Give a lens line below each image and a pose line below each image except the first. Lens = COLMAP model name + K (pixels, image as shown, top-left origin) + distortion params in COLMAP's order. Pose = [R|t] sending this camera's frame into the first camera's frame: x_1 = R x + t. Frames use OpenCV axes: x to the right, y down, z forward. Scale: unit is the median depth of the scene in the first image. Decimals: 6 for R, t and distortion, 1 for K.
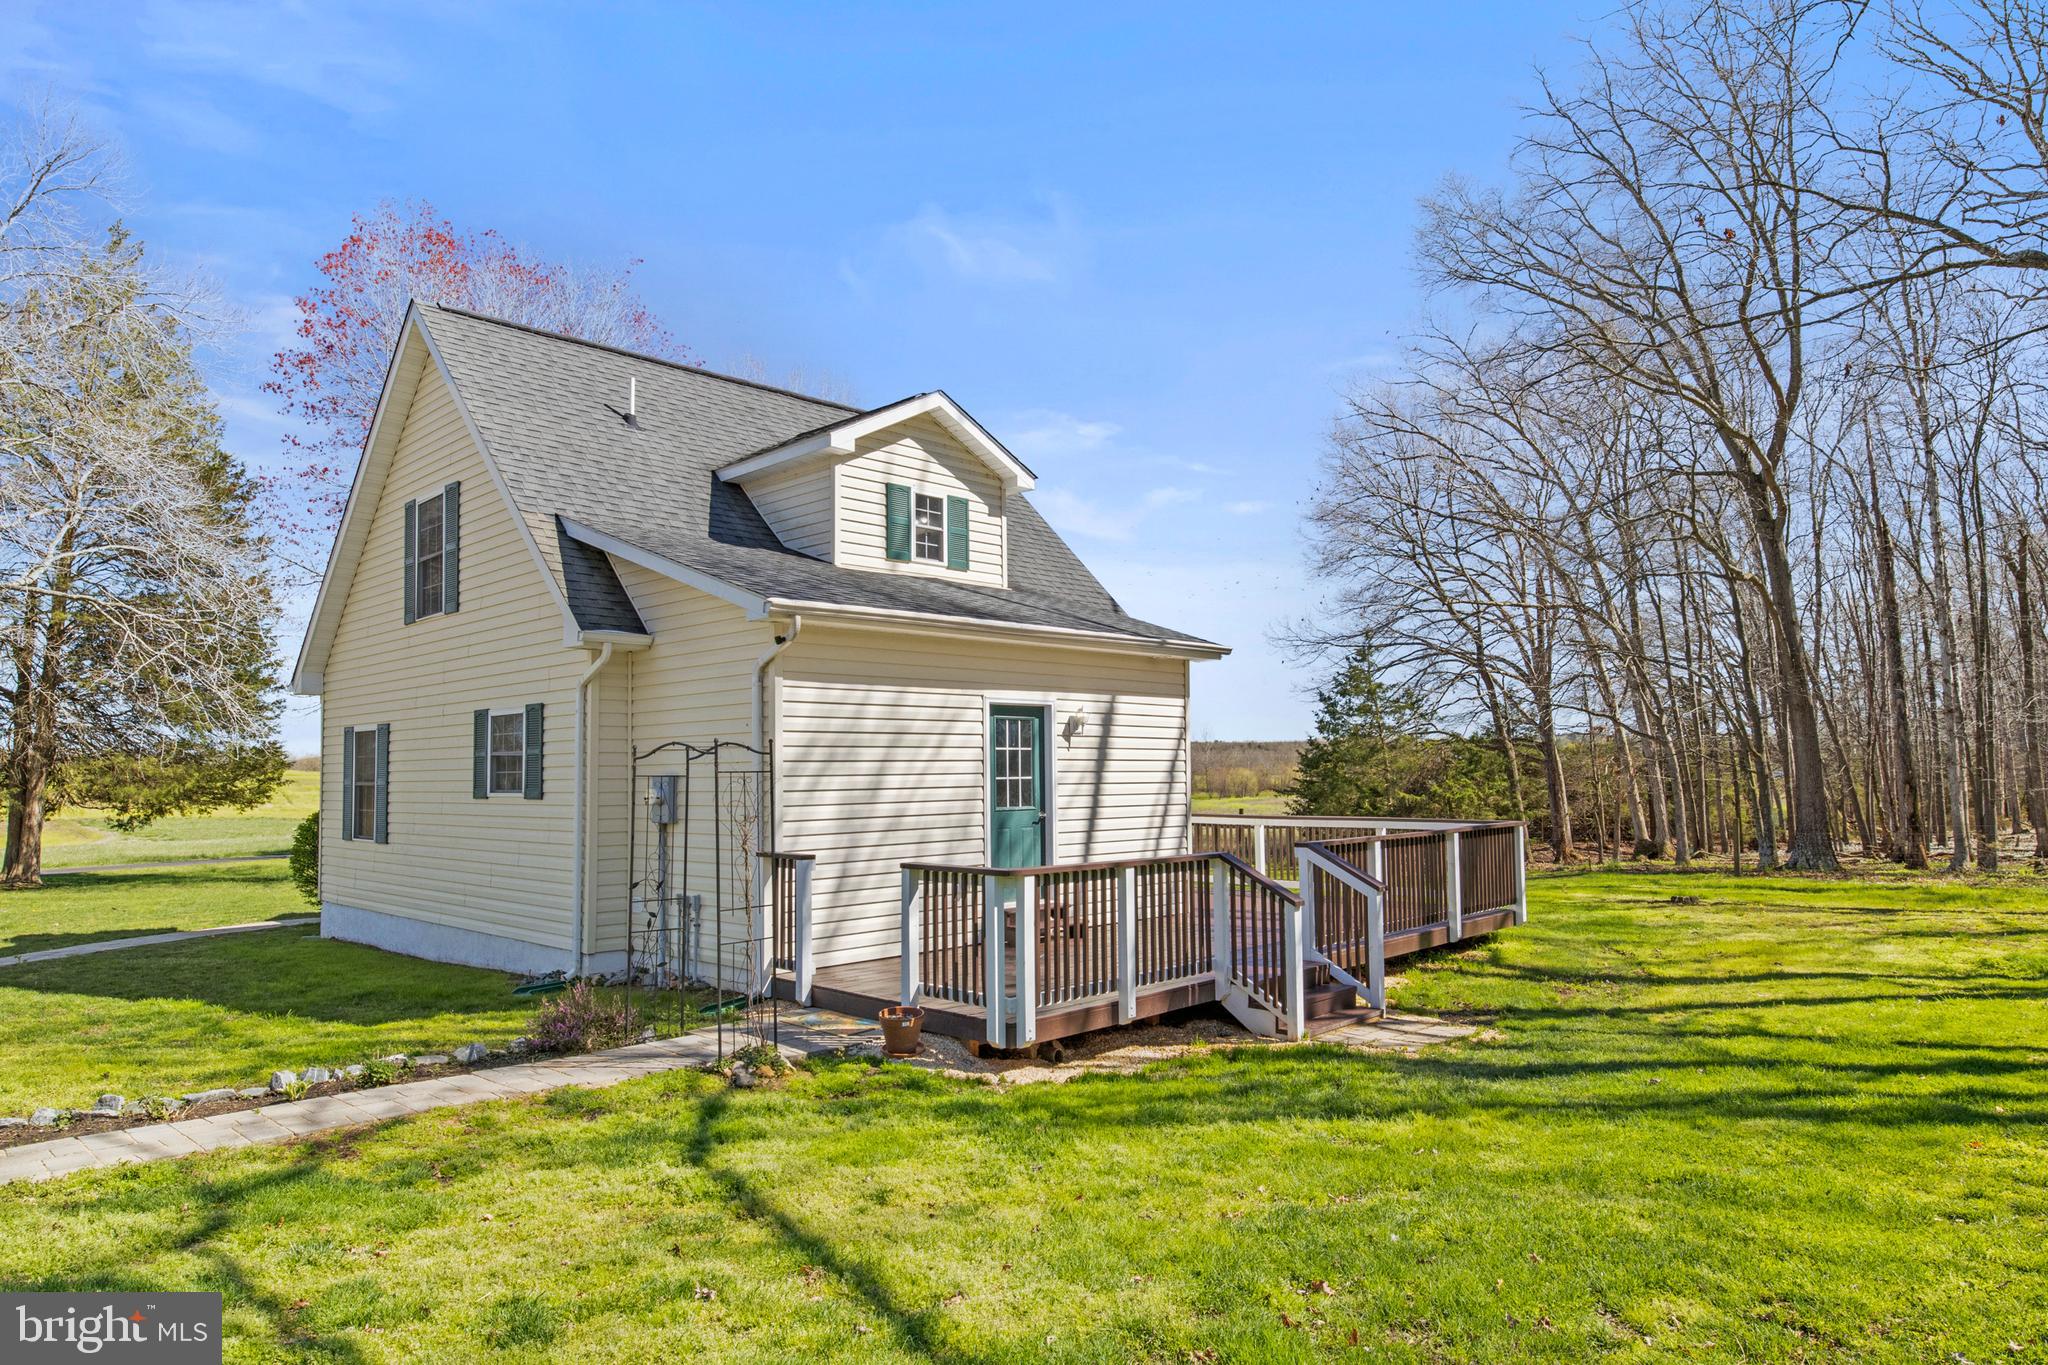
lens RADIAL K [[1283.5, 0, 1035.4], [0, 1283.5, 680.2], [0, 0, 1]] dist [-0.004260, -0.000659]
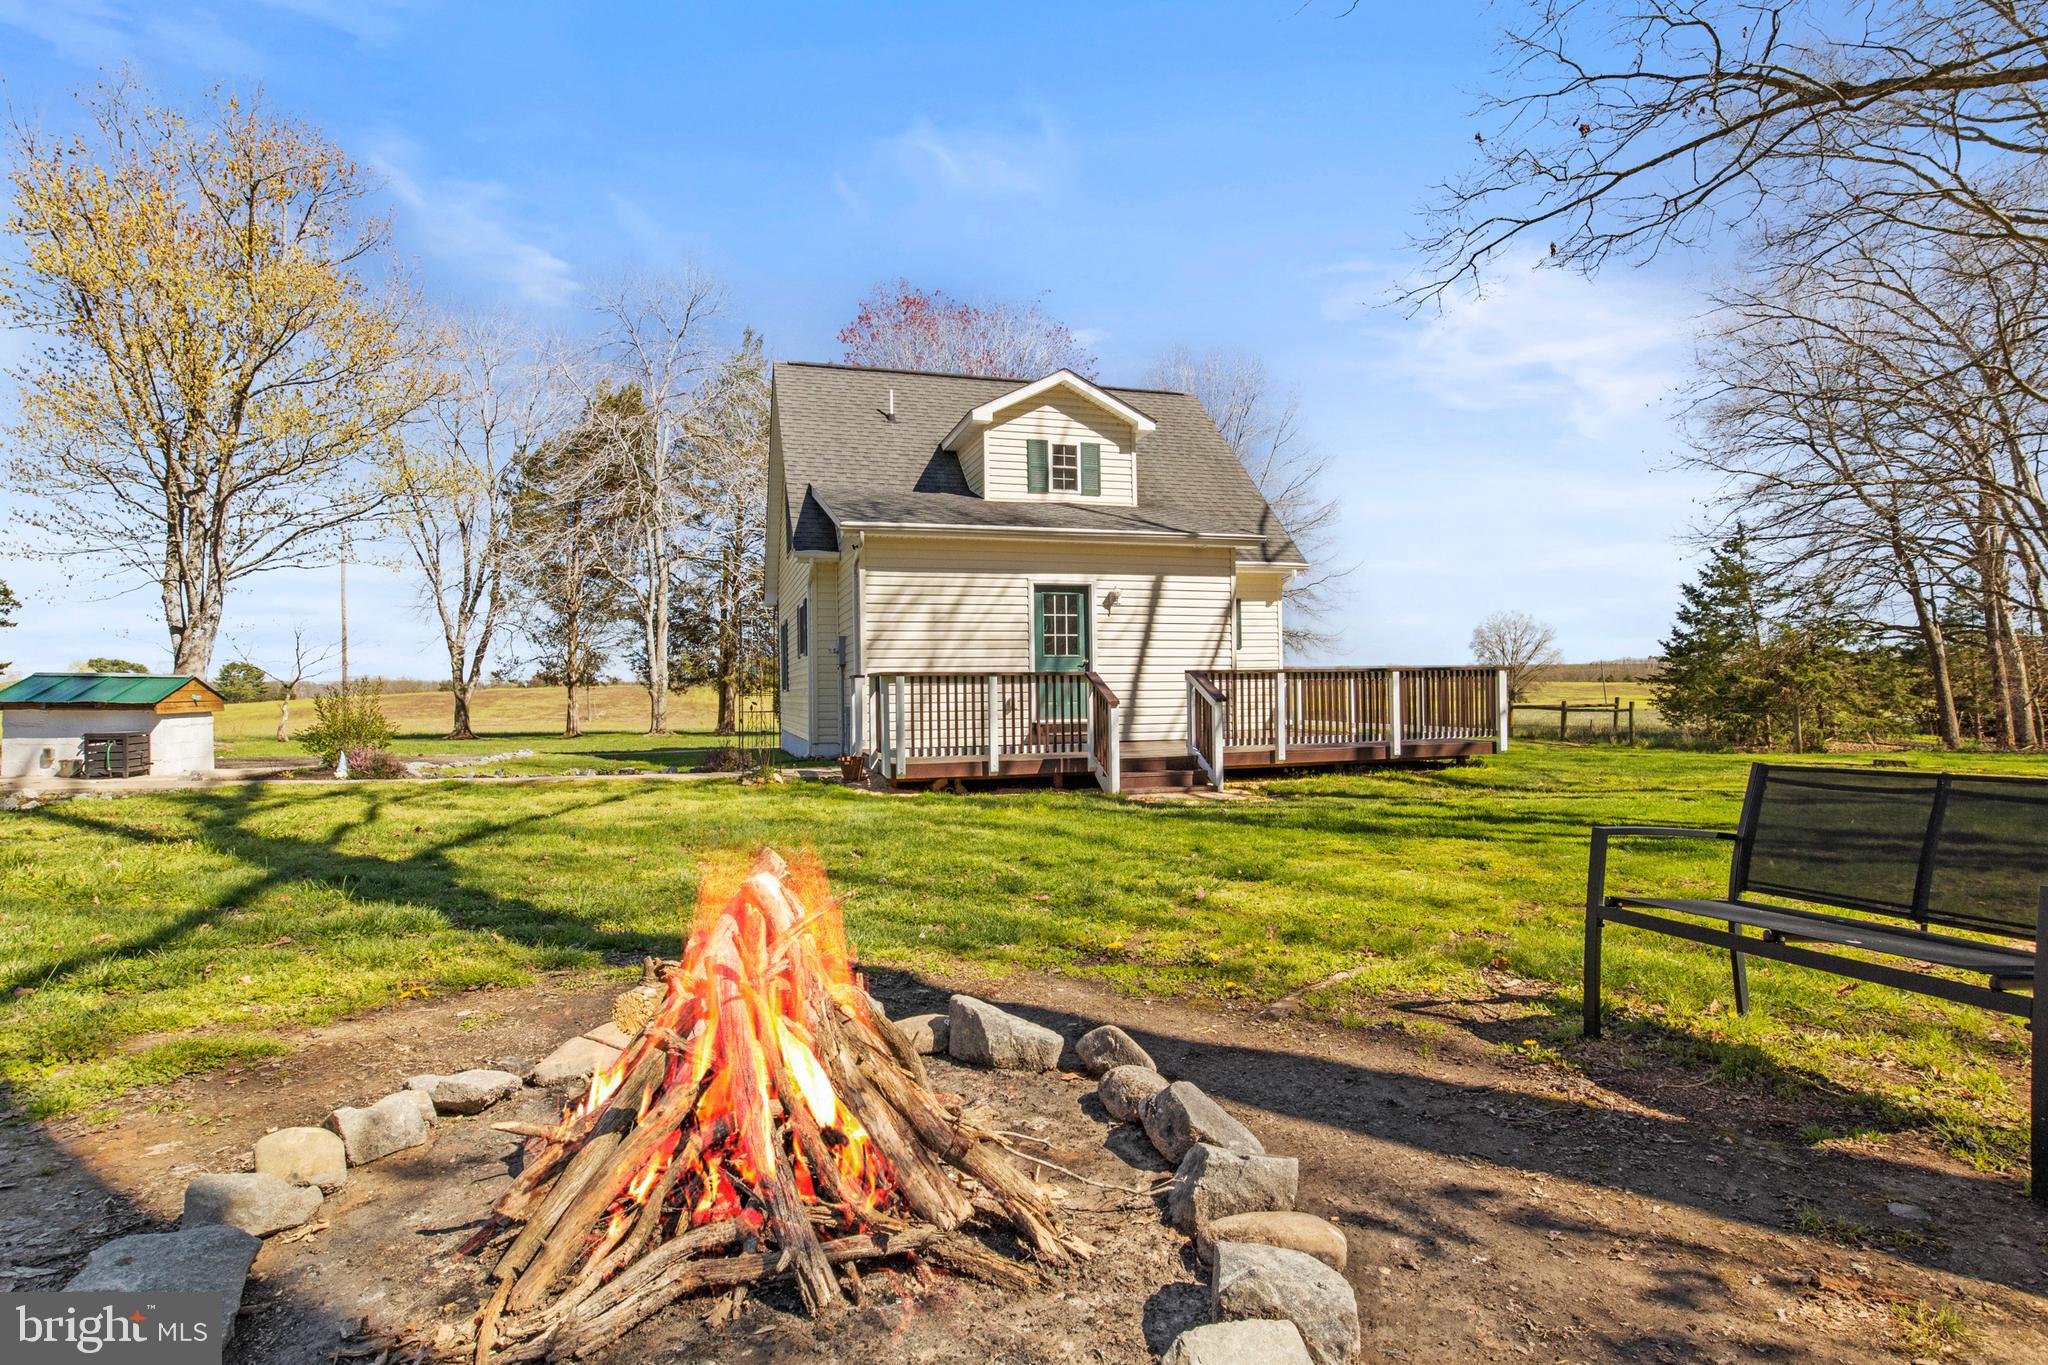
lens RADIAL K [[1062.3, 0, 1015.2], [0, 1062.3, 678.9], [0, 0, 1]] dist [-0.004882, 0.001334]
pose [[0.869383, -0.005821, -0.494105, 0.482128], [0.037264, 0.997856, 0.053811, 0.053375], [0.492732, -0.065195, 0.867735, -0.068847]]
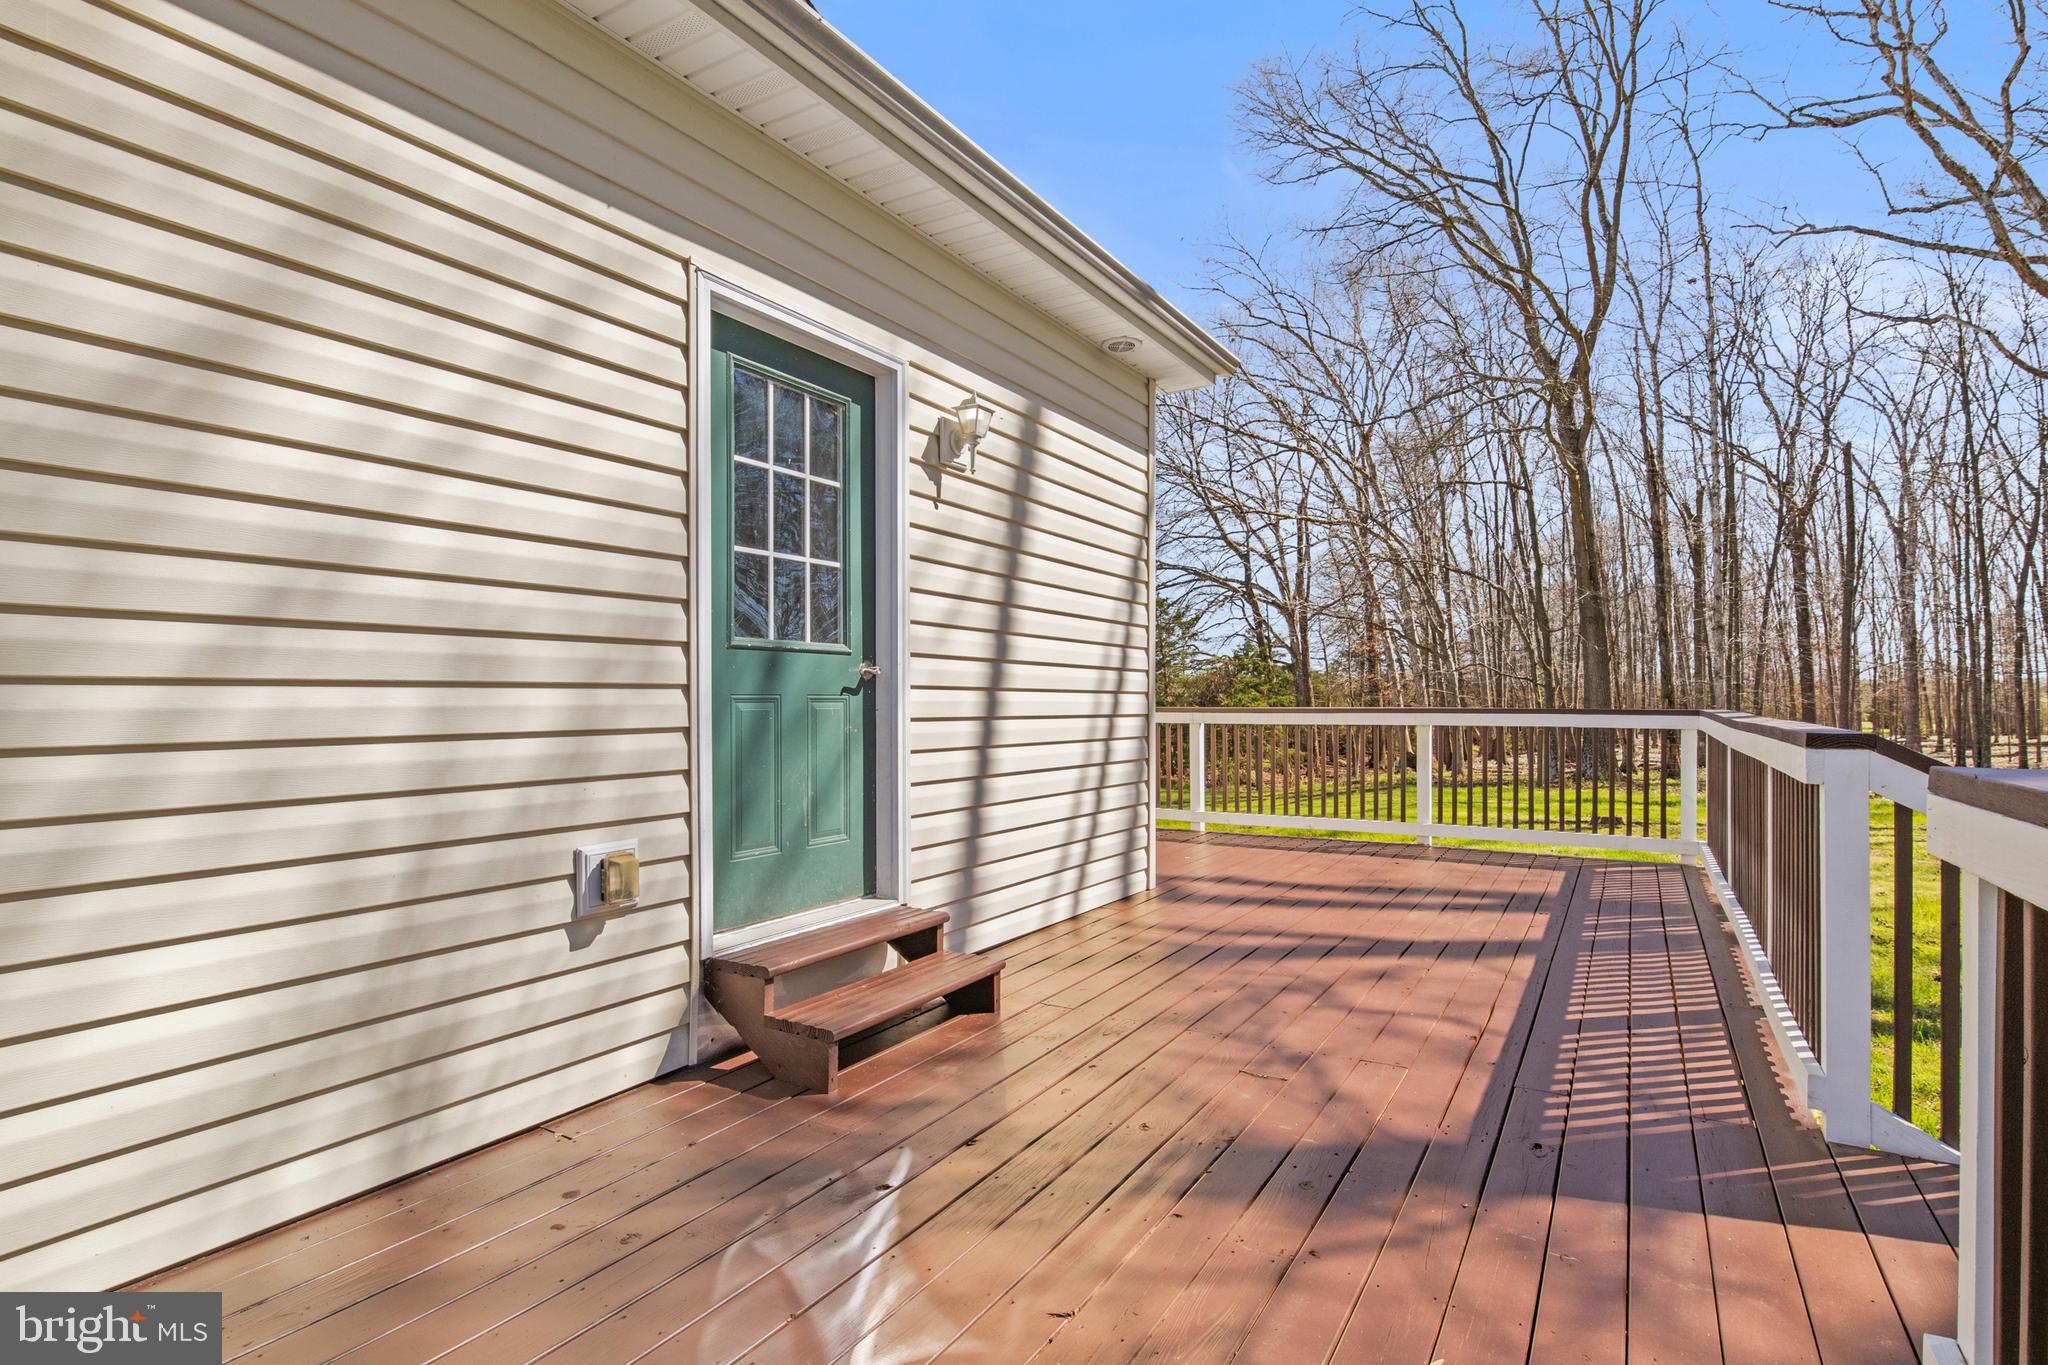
lens RADIAL K [[1062.3, 0, 1030.4], [0, 1062.3, 694.4], [0, 0, 1]] dist [-0.004882, 0.001334]
pose [[0.977740, 0.009039, 0.209625, -0.011786], [-0.022182, 0.997926, 0.060432, 0.084813], [-0.208644, -0.063737, 0.975913, 0.637430]]
